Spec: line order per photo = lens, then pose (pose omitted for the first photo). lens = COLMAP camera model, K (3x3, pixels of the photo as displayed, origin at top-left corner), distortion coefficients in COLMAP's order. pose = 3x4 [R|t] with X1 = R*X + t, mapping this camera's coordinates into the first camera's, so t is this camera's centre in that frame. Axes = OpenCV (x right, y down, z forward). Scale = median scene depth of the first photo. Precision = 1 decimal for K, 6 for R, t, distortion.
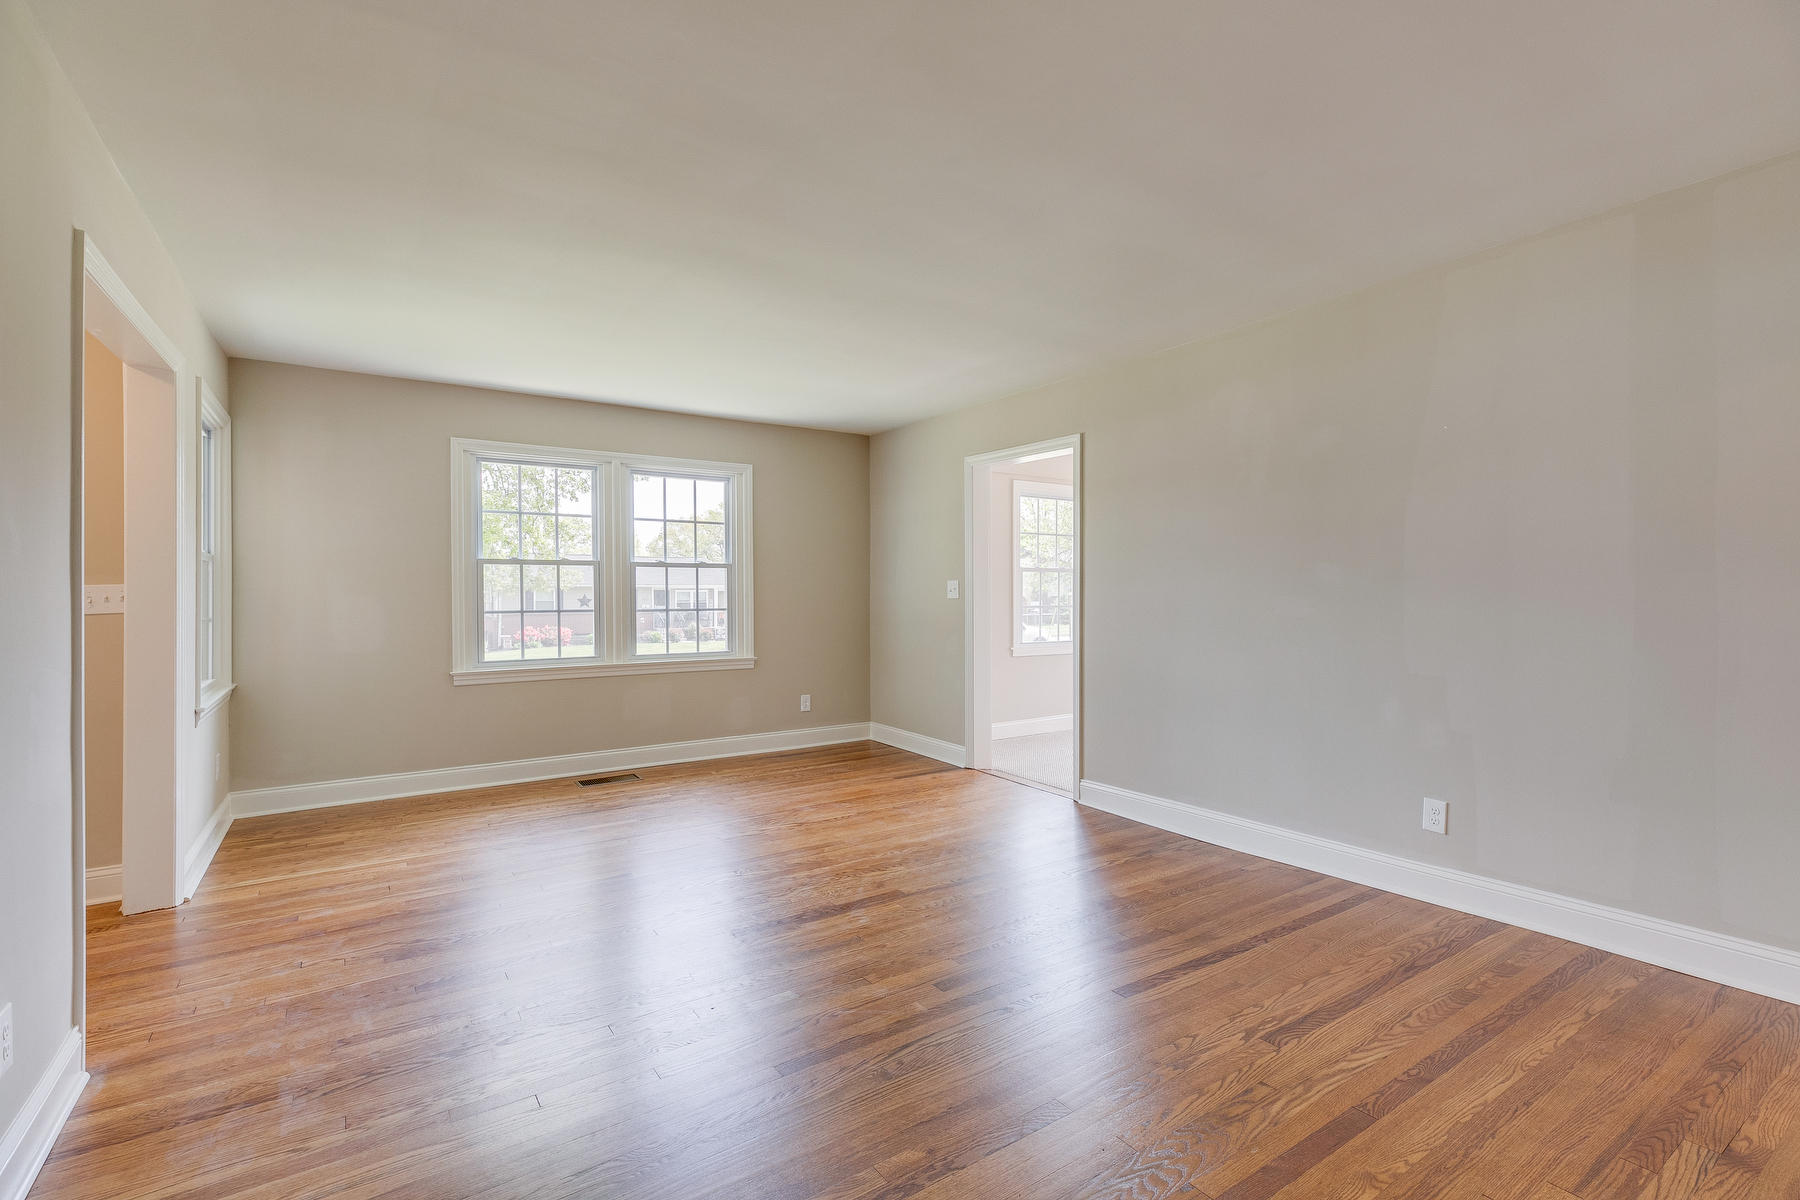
lens RADIAL K [[810.8, 0, 903.7], [0, 810.8, 598.3], [0, 0, 1]] dist [0.001222, 0.000080]
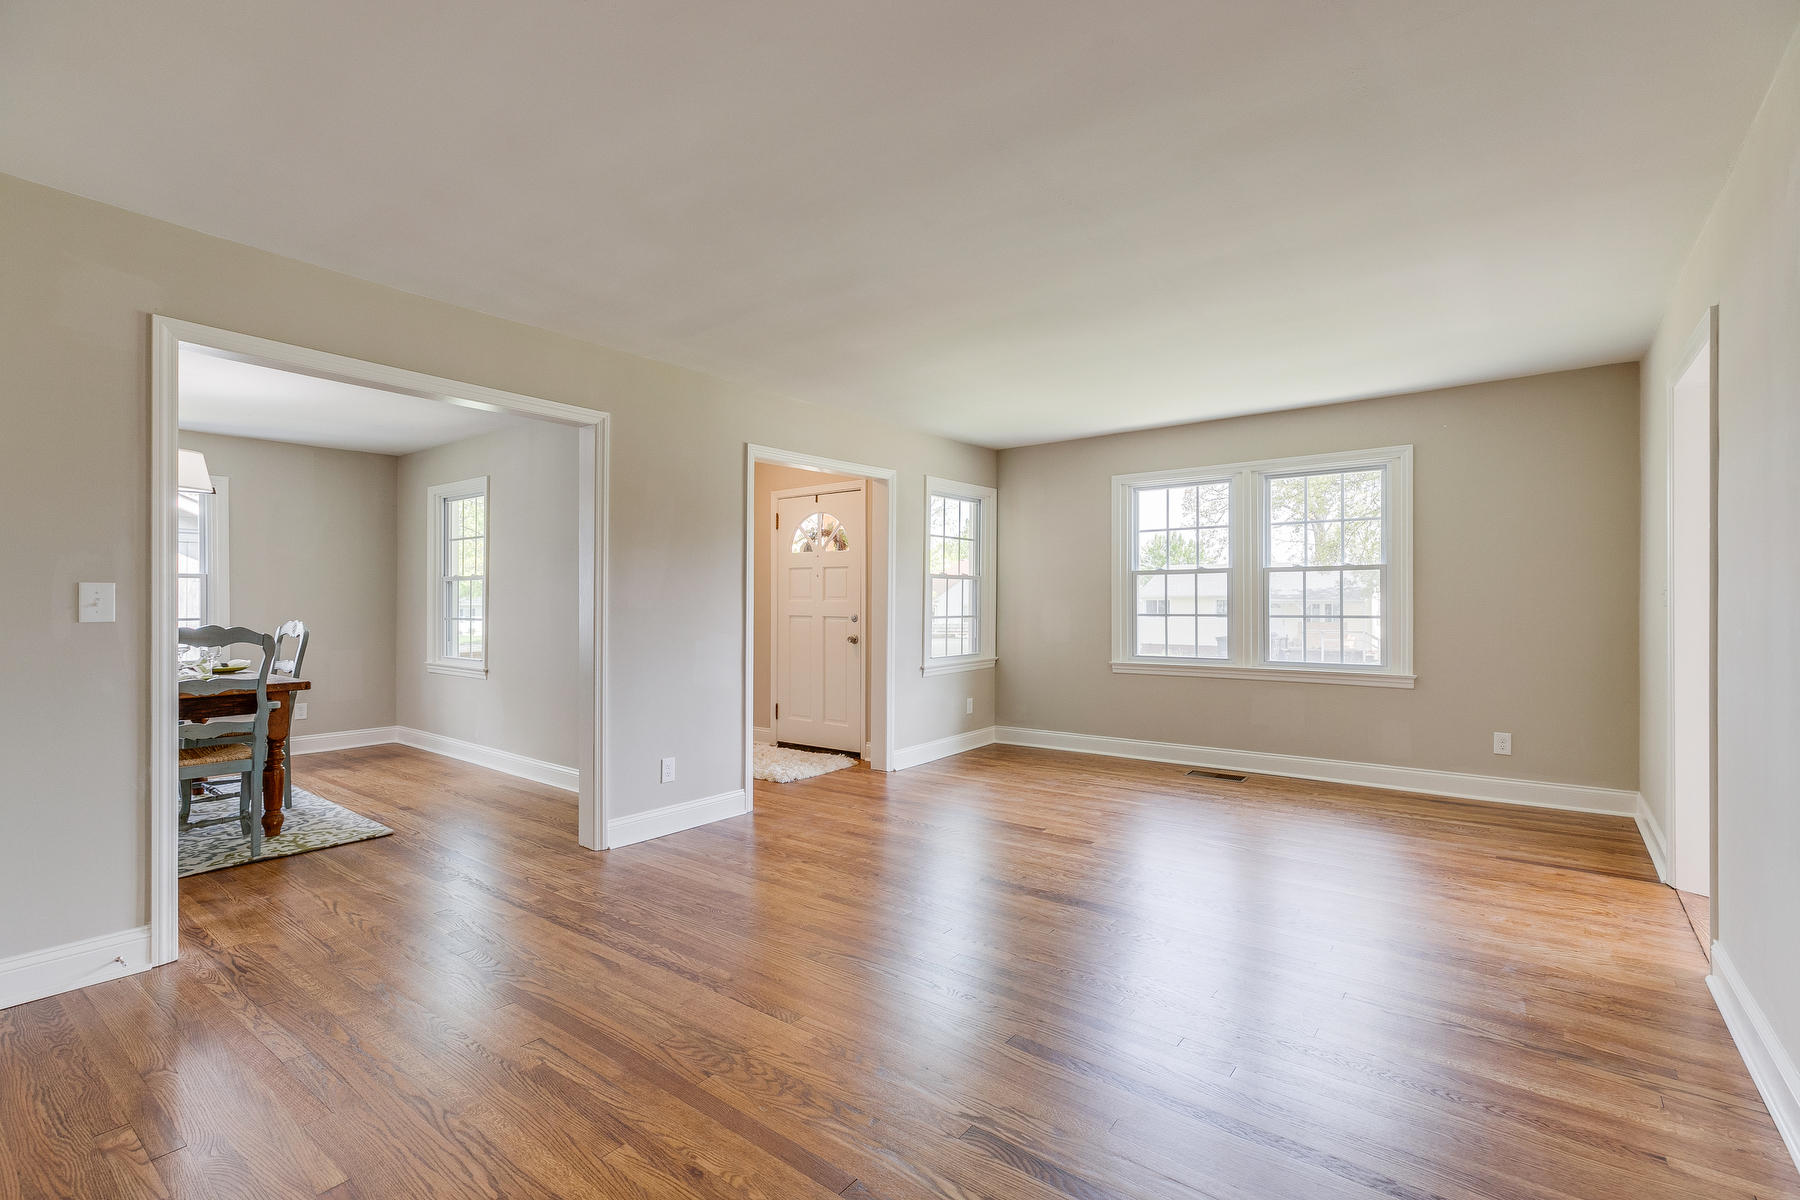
lens RADIAL K [[810.8, 0, 903.7], [0, 810.8, 598.3], [0, 0, 1]] dist [0.001222, 0.000080]
pose [[0.318796, -0.002508, -0.947820, 0.593191], [-0.005555, 0.999974, -0.004515, 0.000188], [0.947807, 0.006704, 0.318774, 0.322940]]
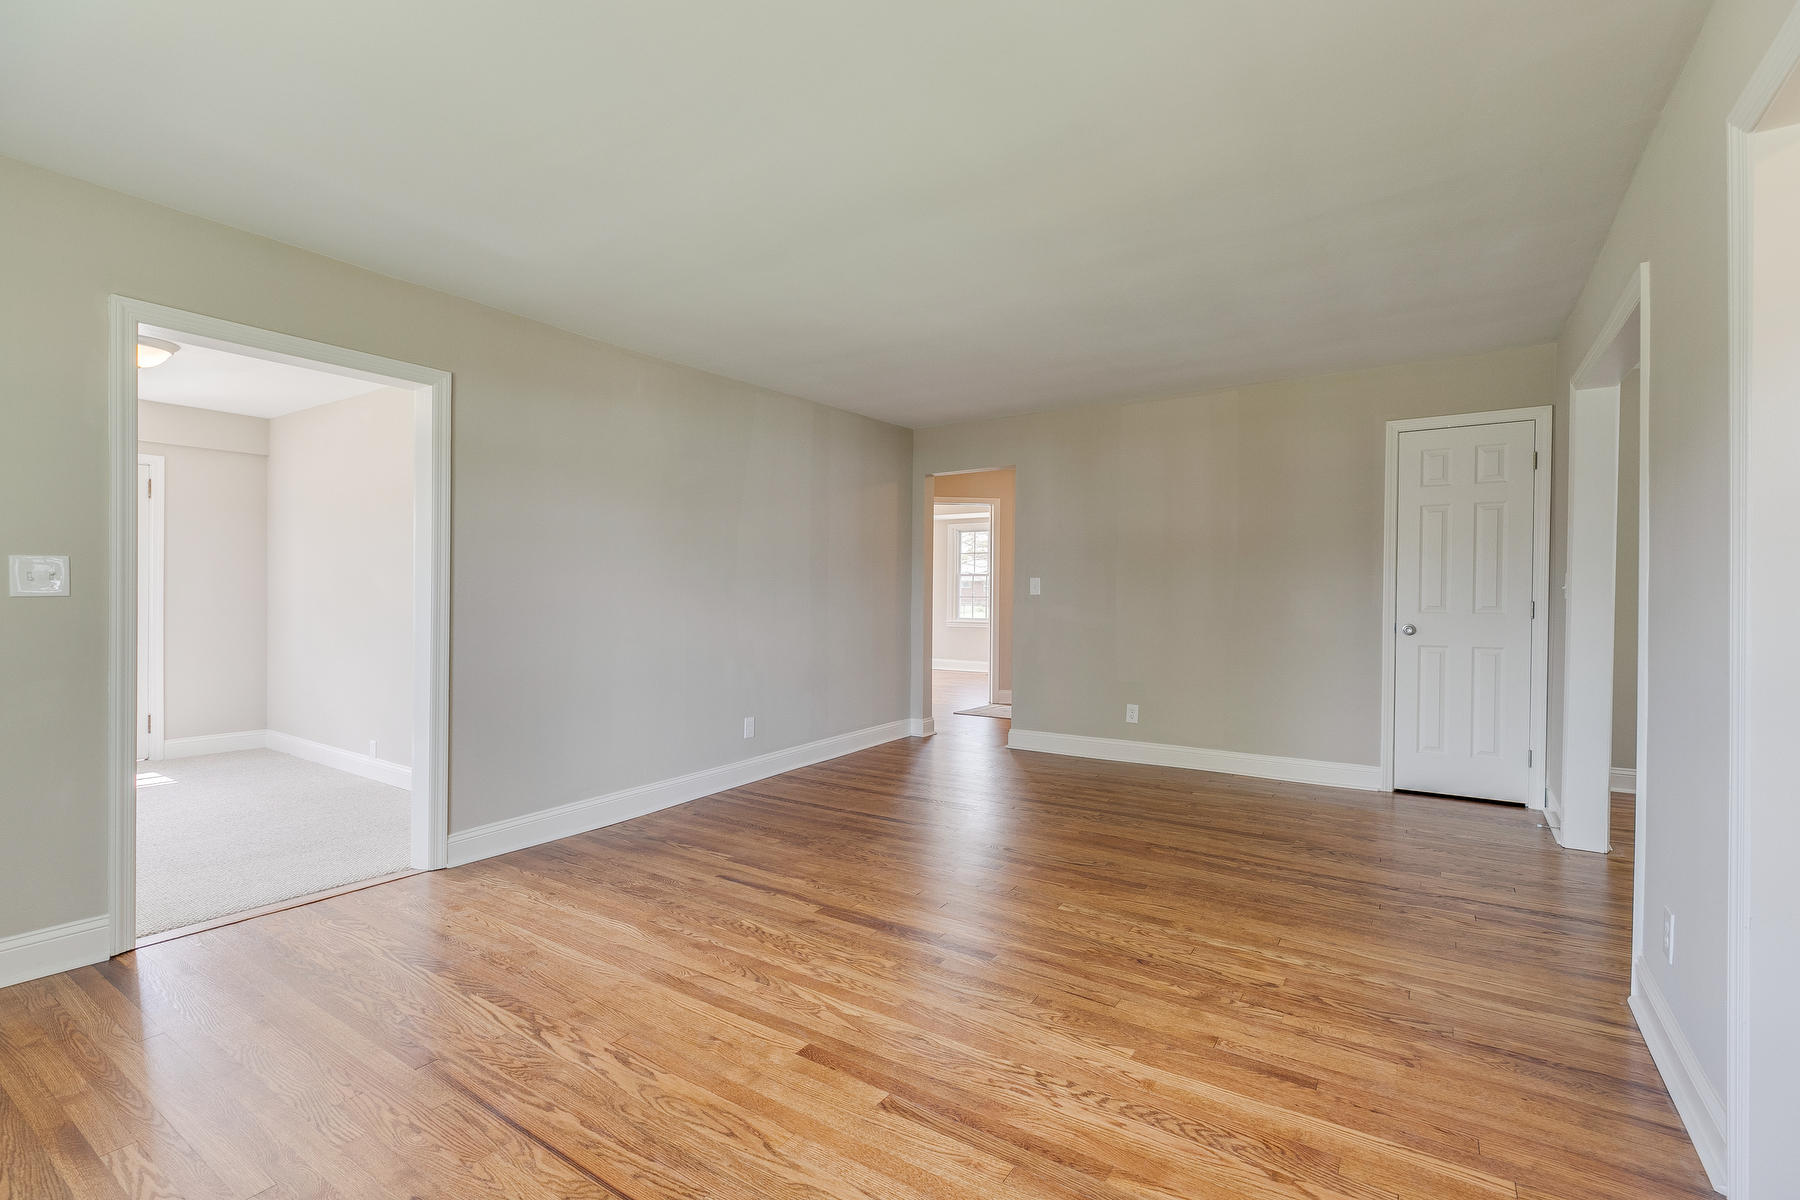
lens RADIAL K [[816.5, 0, 900.0], [0, 816.5, 600.0], [0, 0, 1]] dist [-0.016476, -0.000361]
pose [[-0.378523, -0.008386, 0.925554, -0.657381], [0.009337, 0.999873, 0.012878, 0.000868], [-0.925545, 0.013516, -0.378397, 0.936502]]
